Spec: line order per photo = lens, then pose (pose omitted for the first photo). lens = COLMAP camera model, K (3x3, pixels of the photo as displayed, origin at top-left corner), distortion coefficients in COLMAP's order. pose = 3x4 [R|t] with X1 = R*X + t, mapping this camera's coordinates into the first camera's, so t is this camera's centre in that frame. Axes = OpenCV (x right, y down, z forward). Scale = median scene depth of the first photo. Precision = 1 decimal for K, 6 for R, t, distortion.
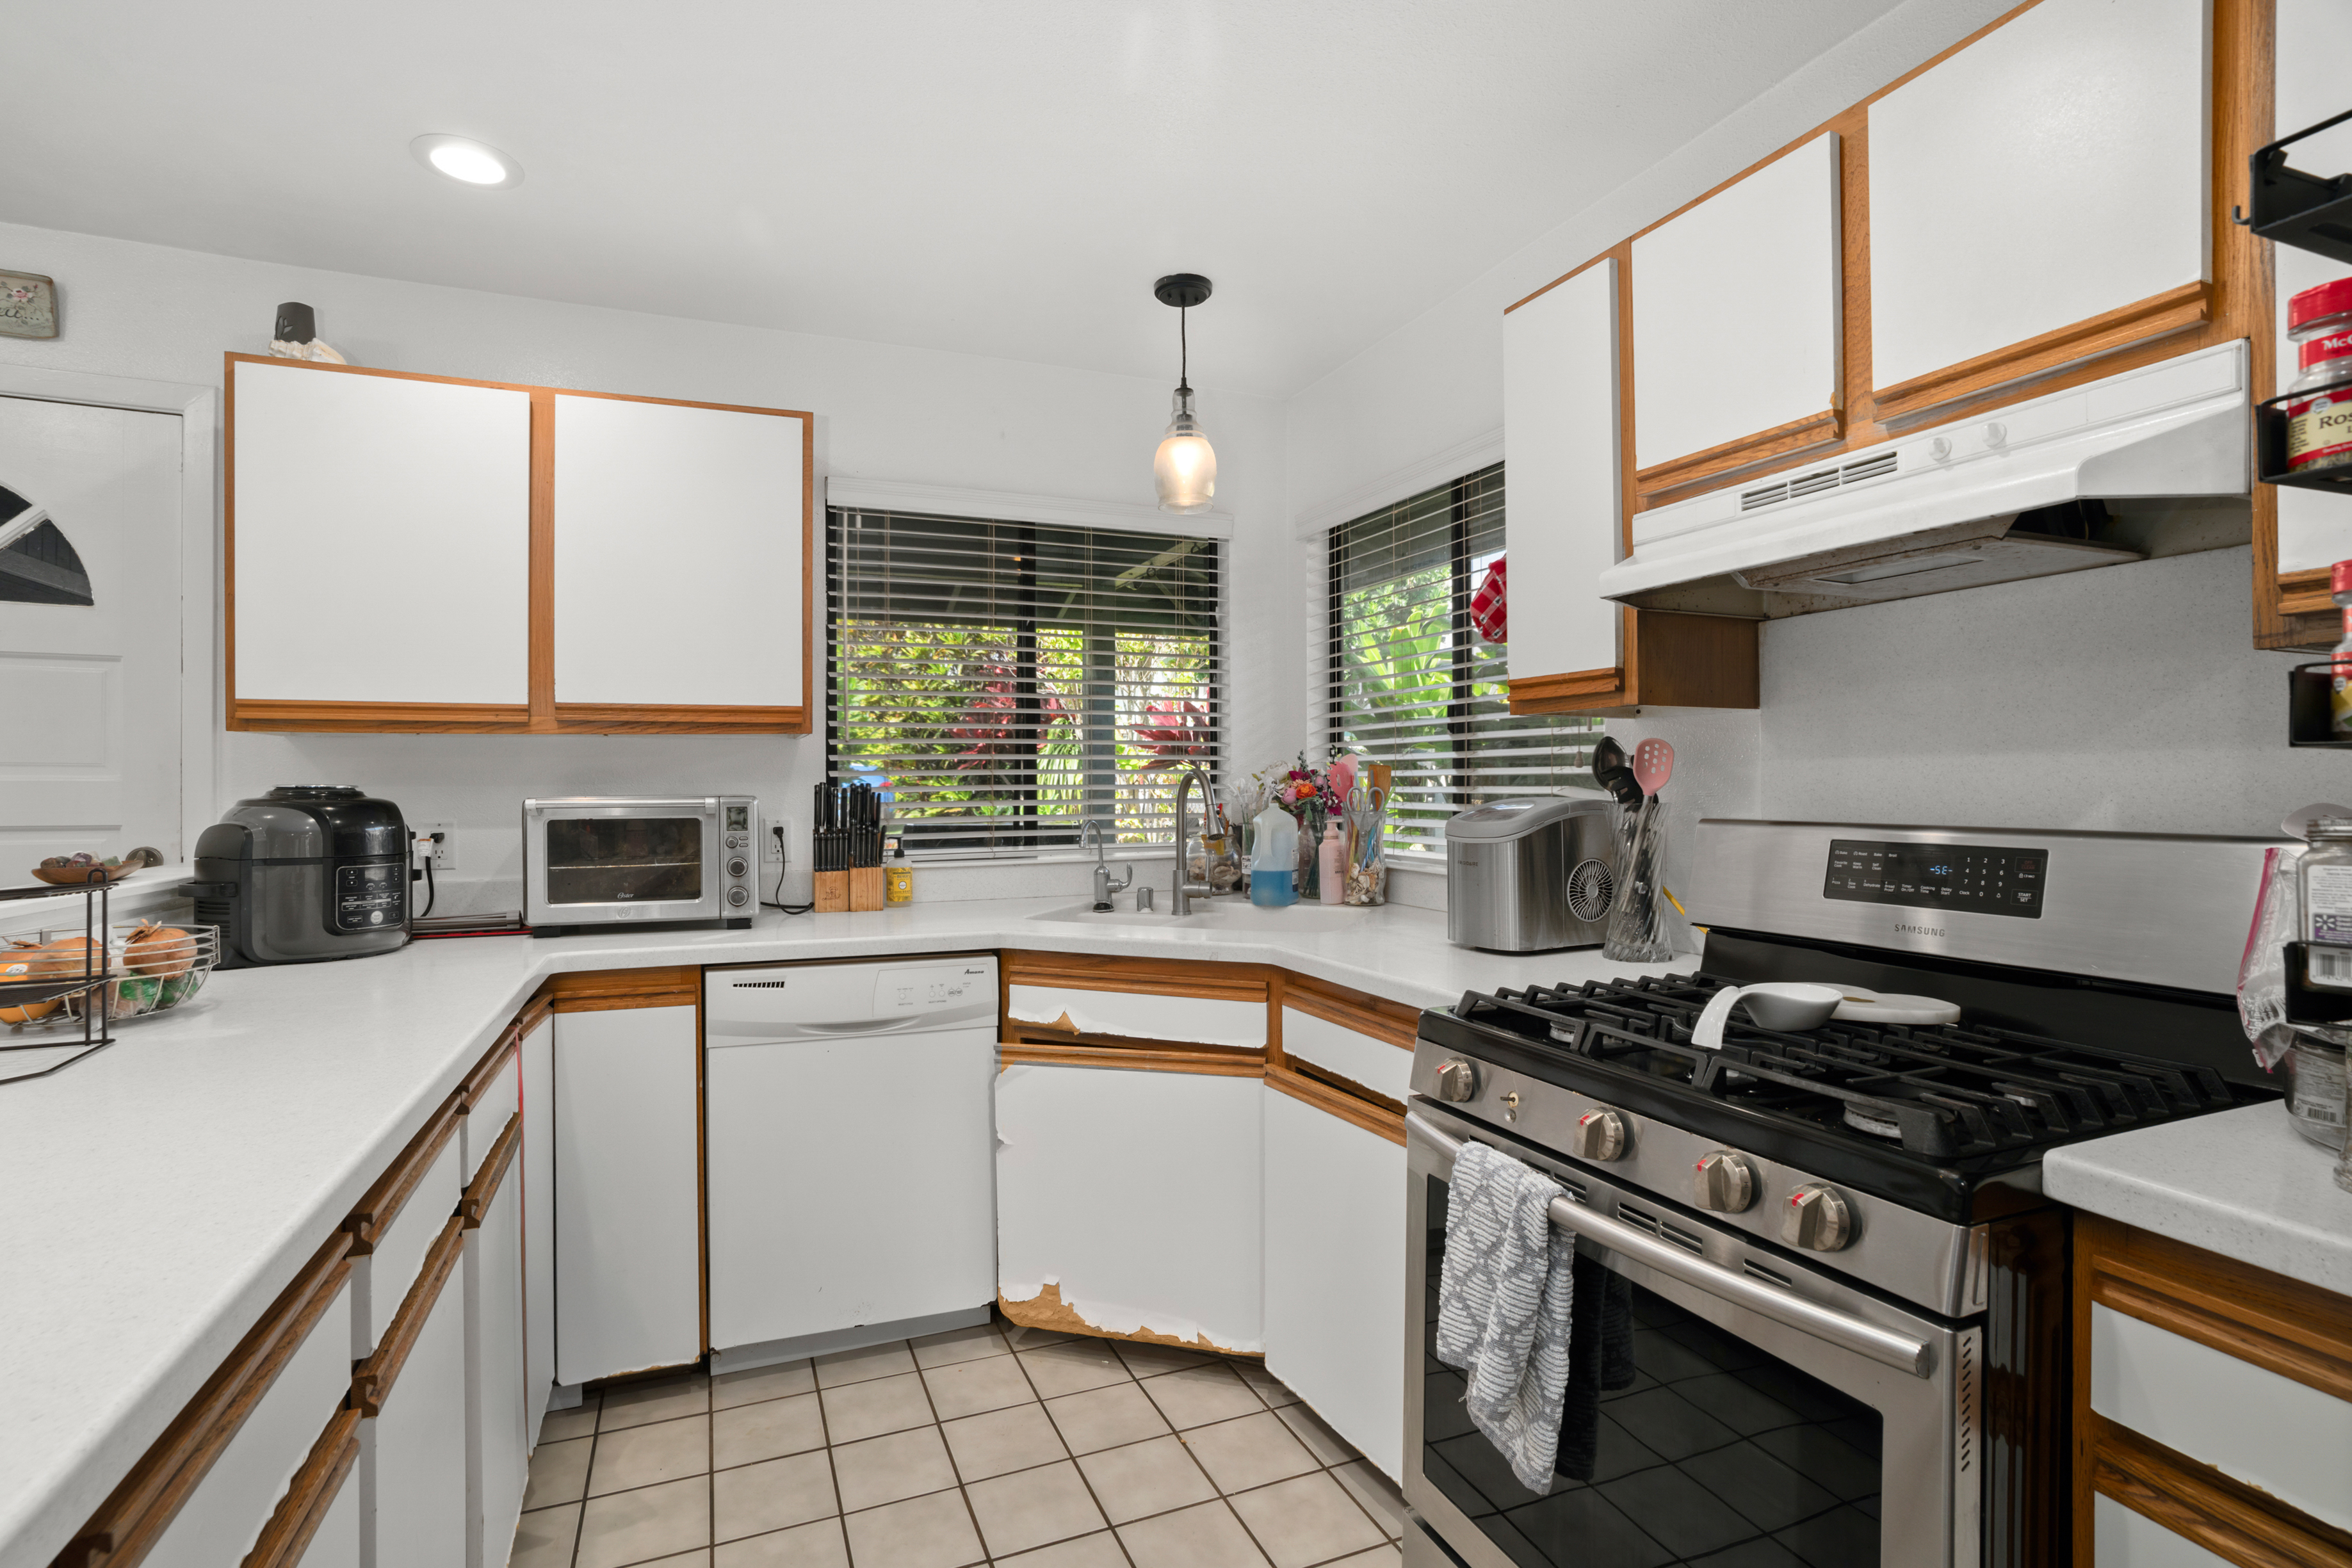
lens RADIAL K [[1093.8, 0, 1144.2], [0, 1093.8, 790.6], [0, 0, 1]] dist [-0.048505, 0.021564]
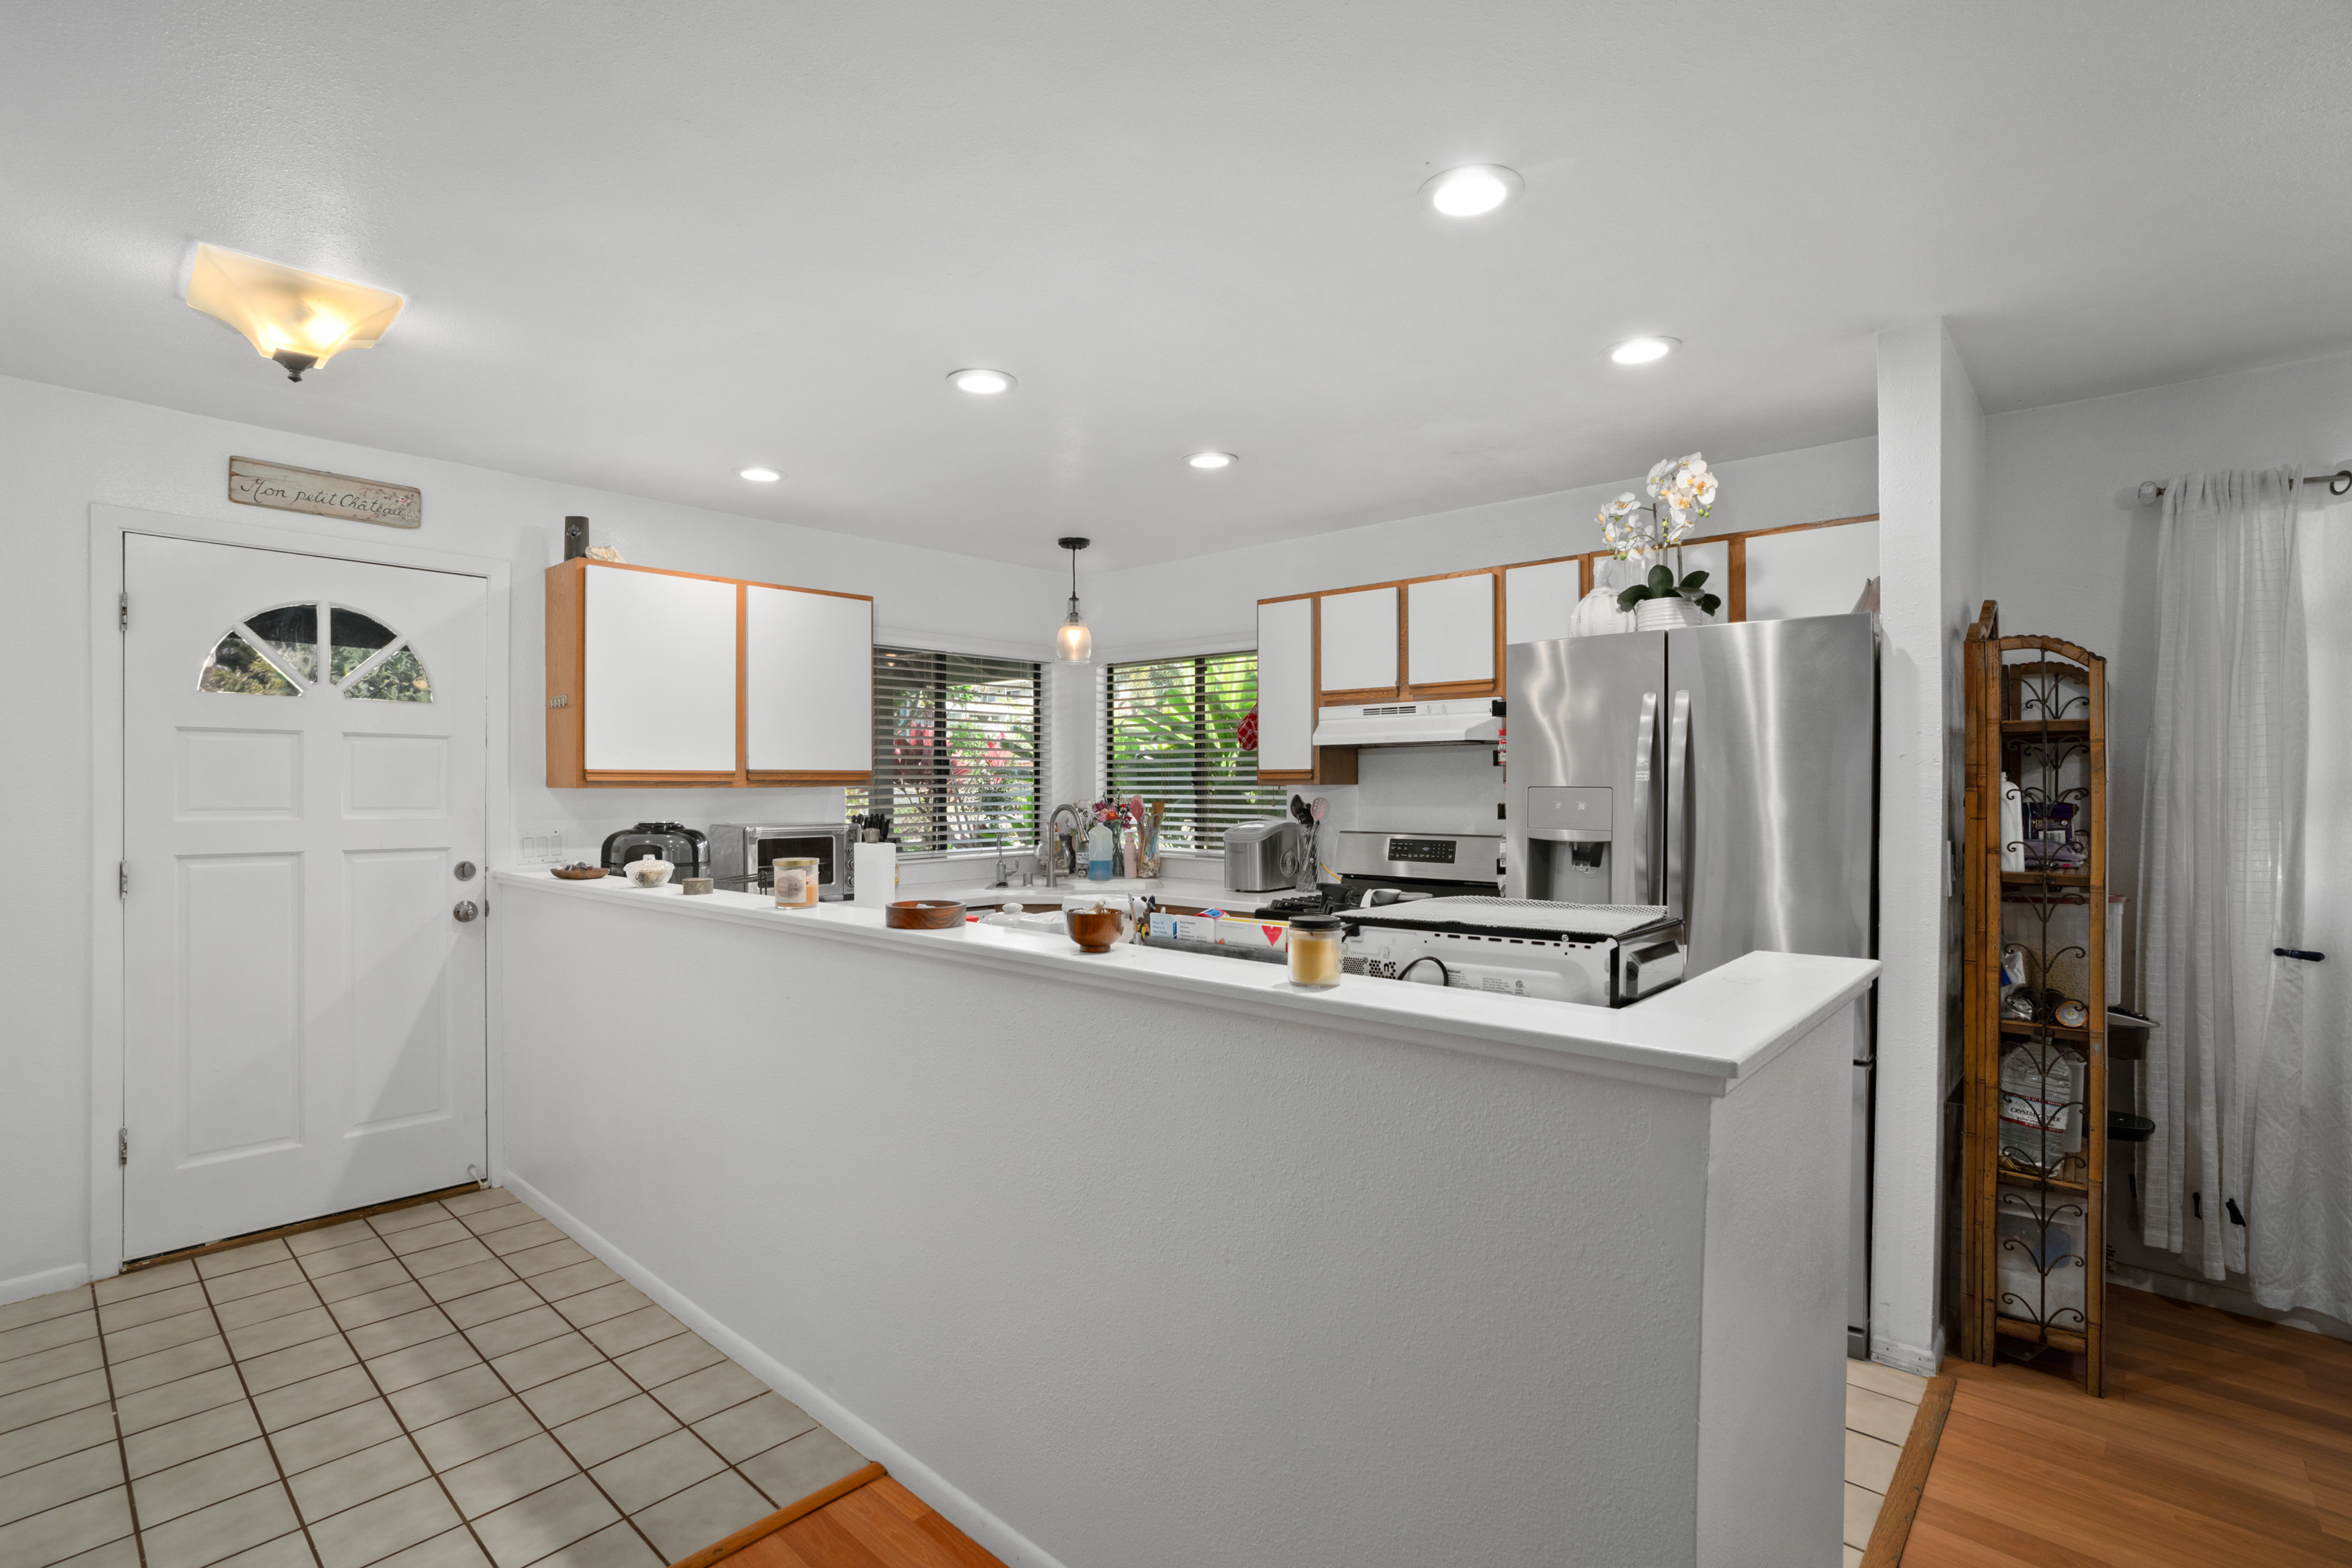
lens RADIAL K [[1093.8, 0, 1144.2], [0, 1093.8, 790.6], [0, 0, 1]] dist [-0.048505, 0.021564]
pose [[0.905570, 0.001016, 0.424196, -0.714784], [0.000367, 0.999995, -0.003178, -0.043845], [-0.424197, 0.003034, 0.905565, -0.802343]]
